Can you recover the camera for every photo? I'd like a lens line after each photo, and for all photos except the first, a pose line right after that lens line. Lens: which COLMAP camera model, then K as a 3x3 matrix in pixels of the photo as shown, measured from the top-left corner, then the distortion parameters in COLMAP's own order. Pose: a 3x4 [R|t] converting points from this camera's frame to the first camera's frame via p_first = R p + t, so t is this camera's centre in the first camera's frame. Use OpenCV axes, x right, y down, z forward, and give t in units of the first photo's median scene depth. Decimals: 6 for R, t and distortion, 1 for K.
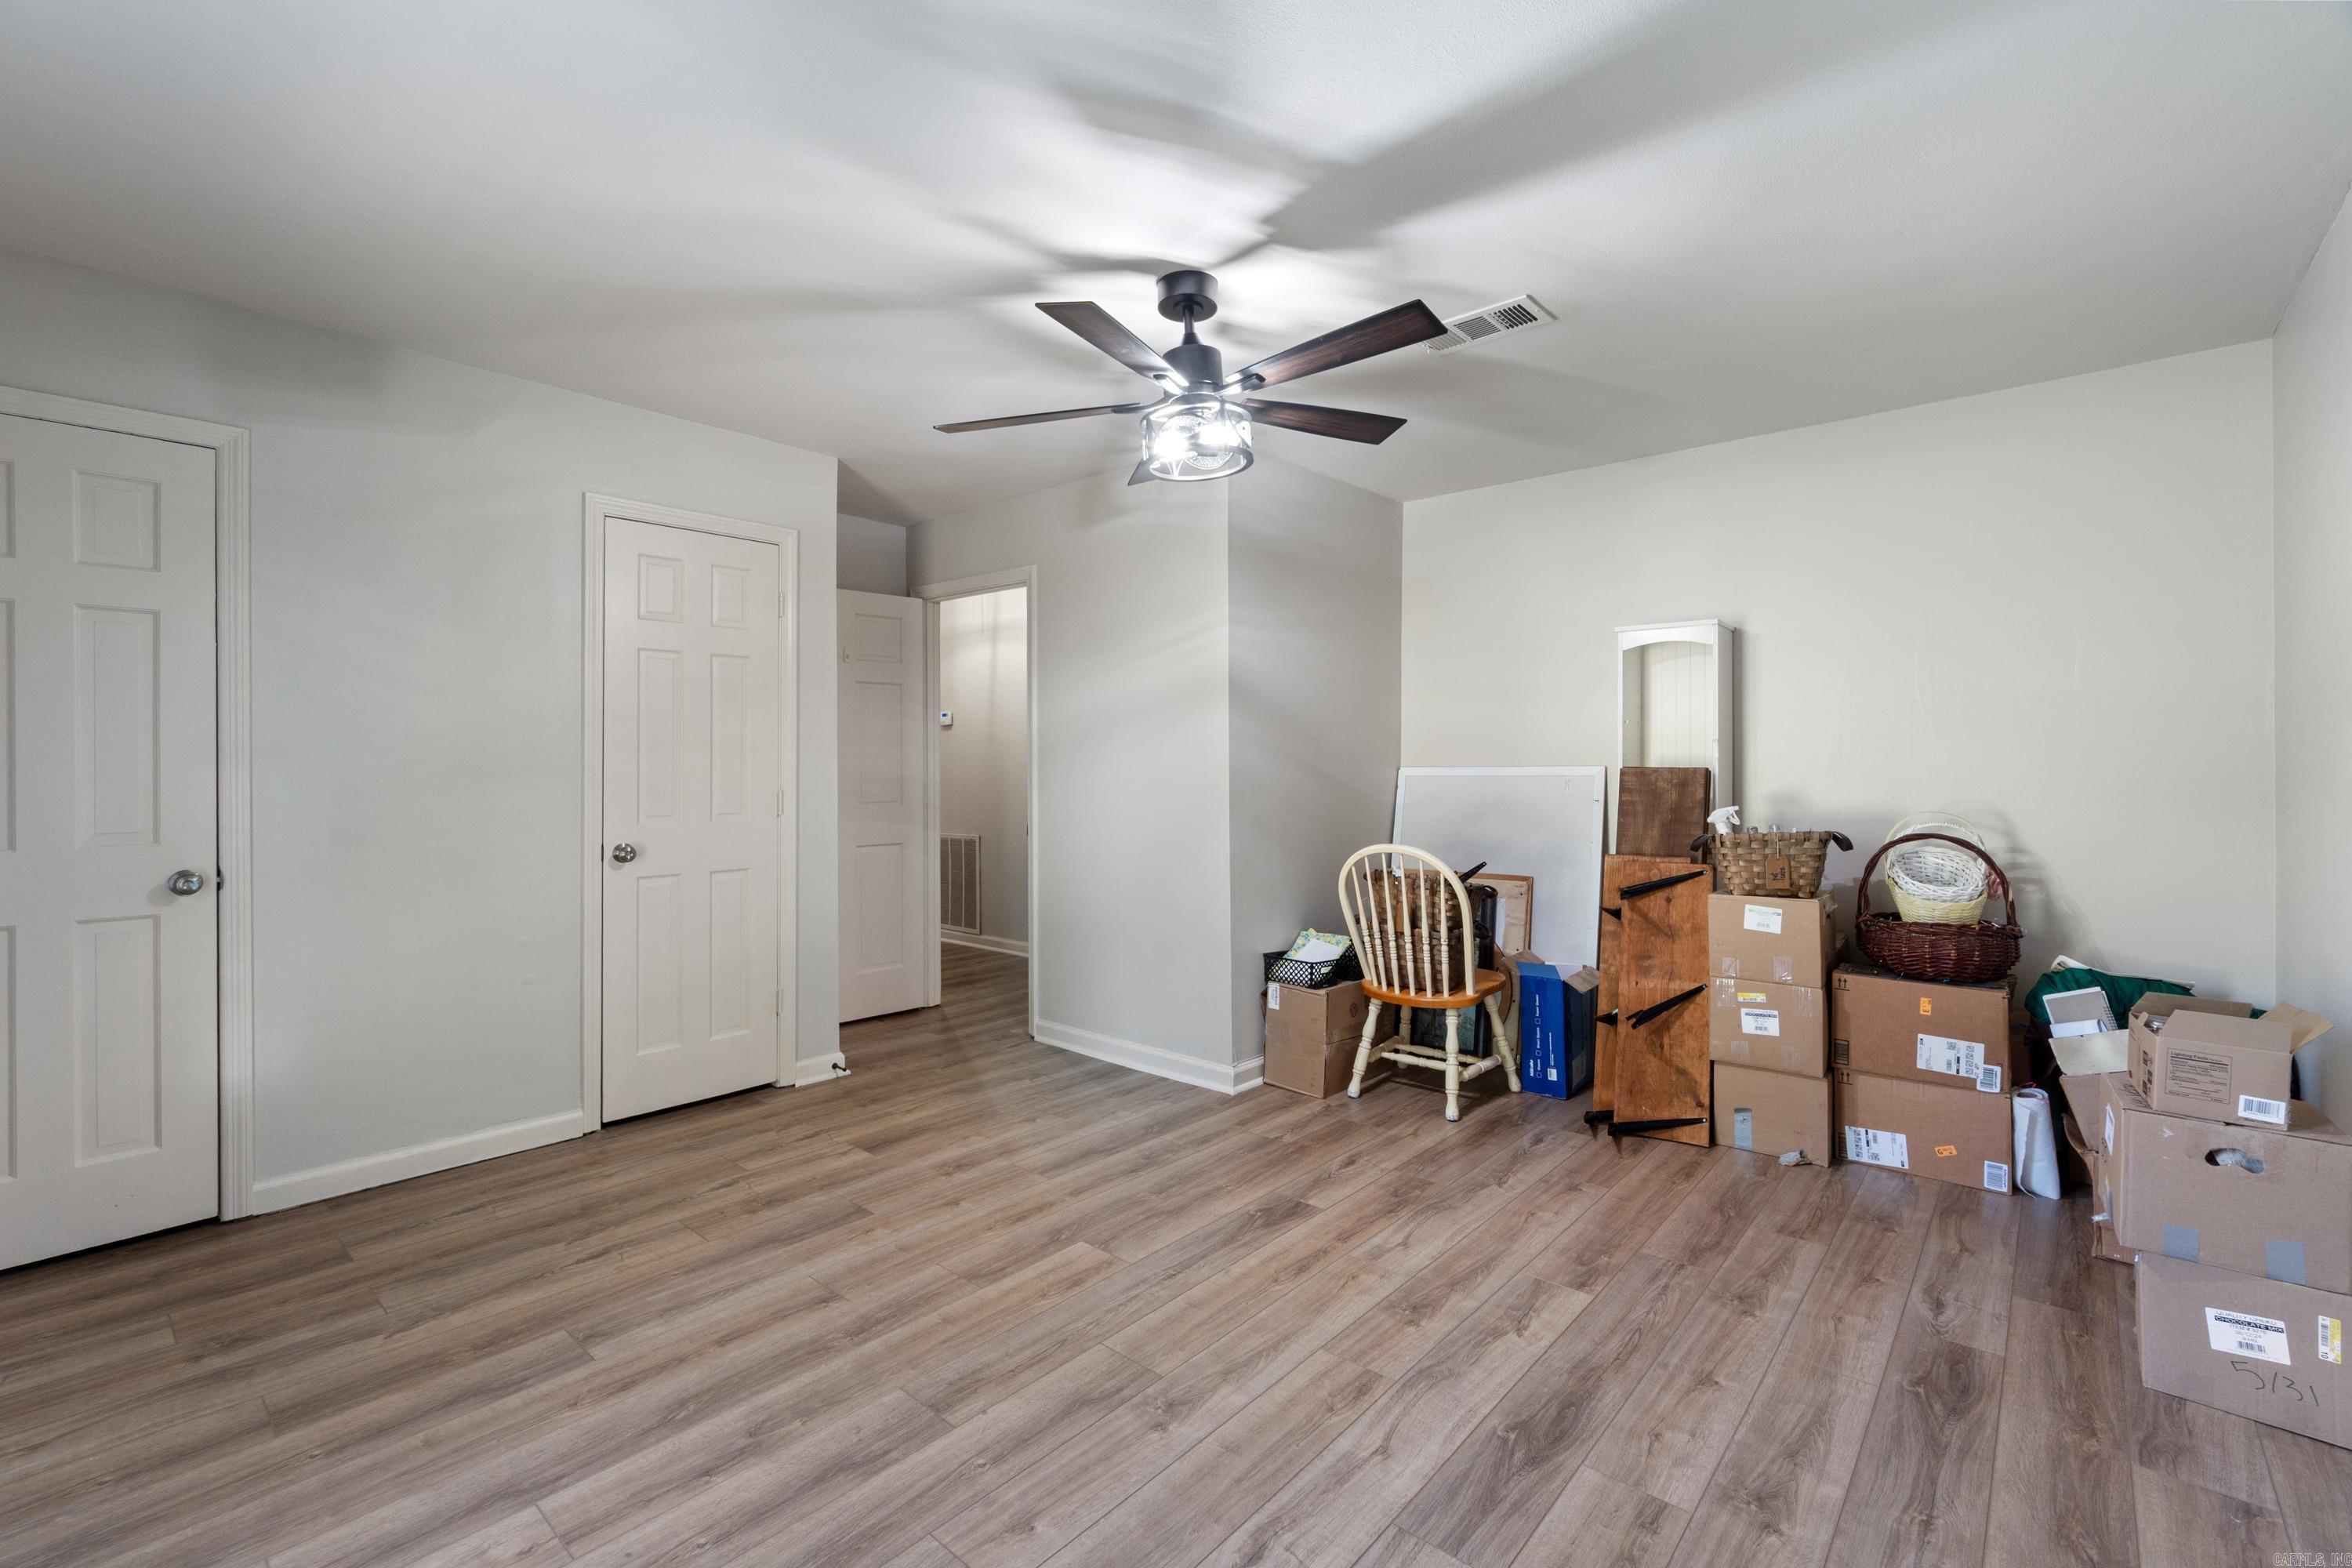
lens RADIAL K [[1029.8, 0, 1153.5], [0, 1029.8, 797.6], [0, 0, 1]] dist [-0.002157, 0.000126]
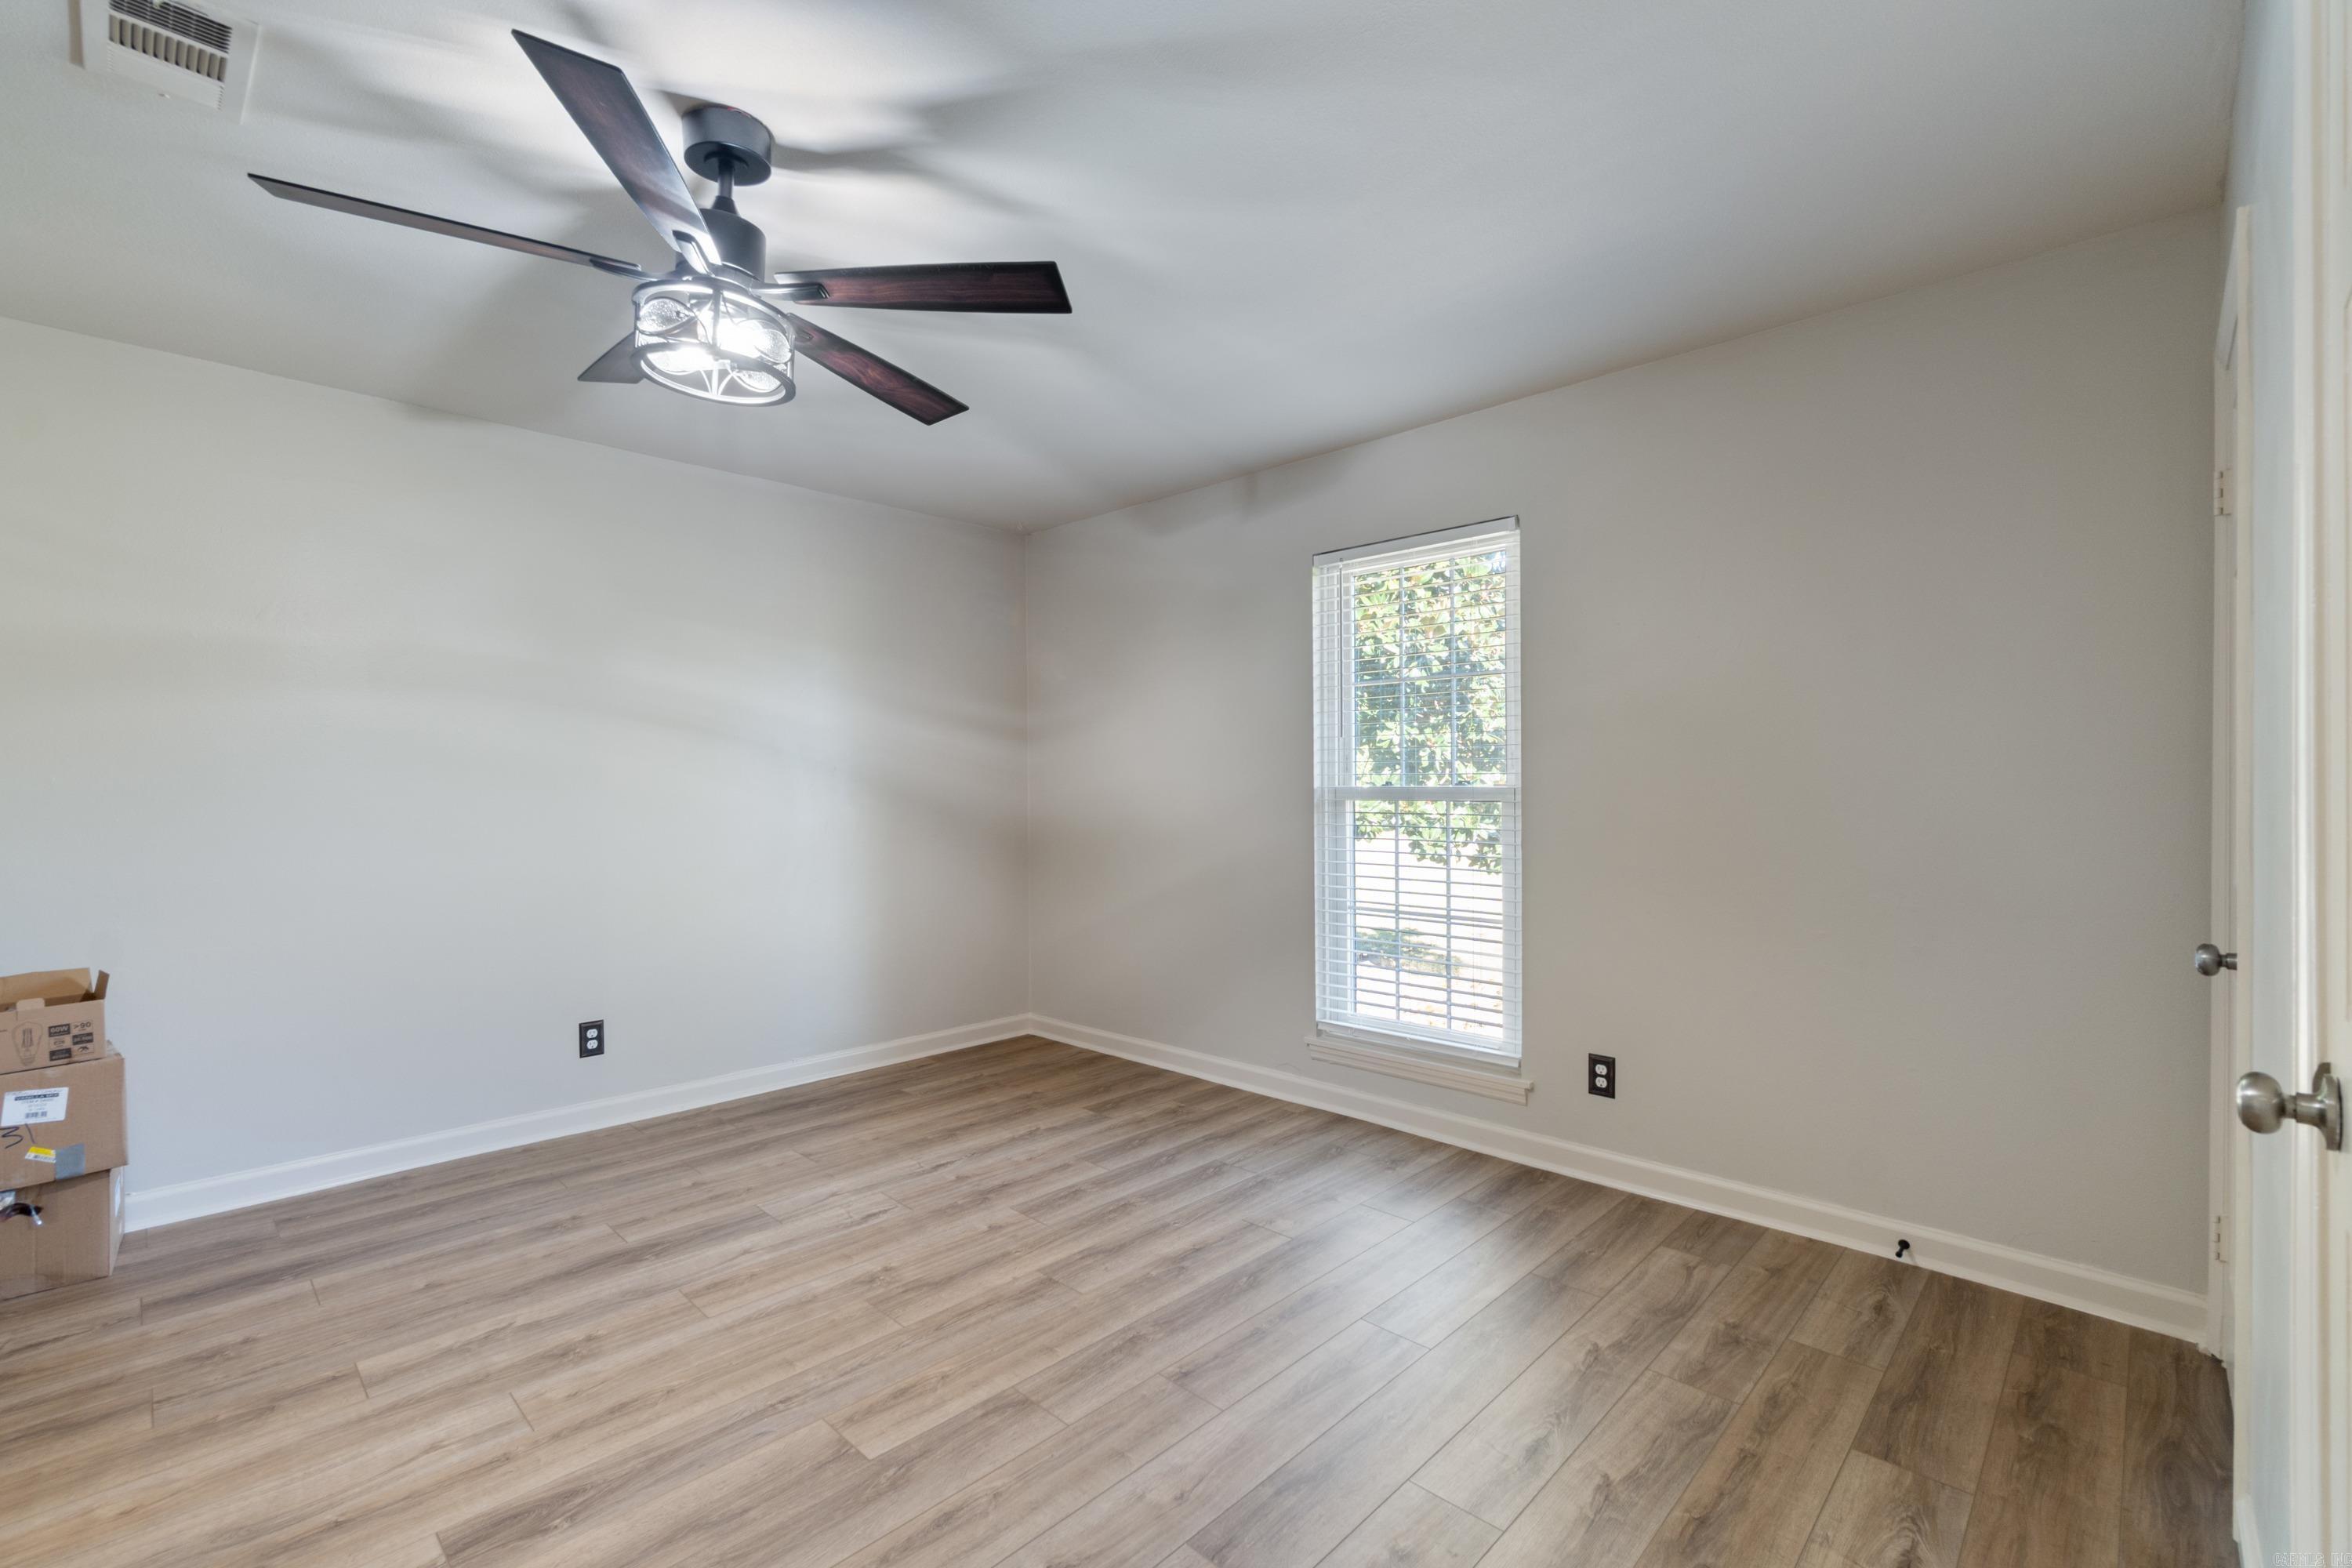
lens RADIAL K [[1029.8, 0, 1153.5], [0, 1029.8, 797.6], [0, 0, 1]] dist [-0.002157, 0.000126]
pose [[-0.998725, 0.003374, 0.050364, -0.363637], [0.005710, 0.998911, 0.046311, -0.065095], [-0.050153, 0.046540, -0.997657, 2.018764]]
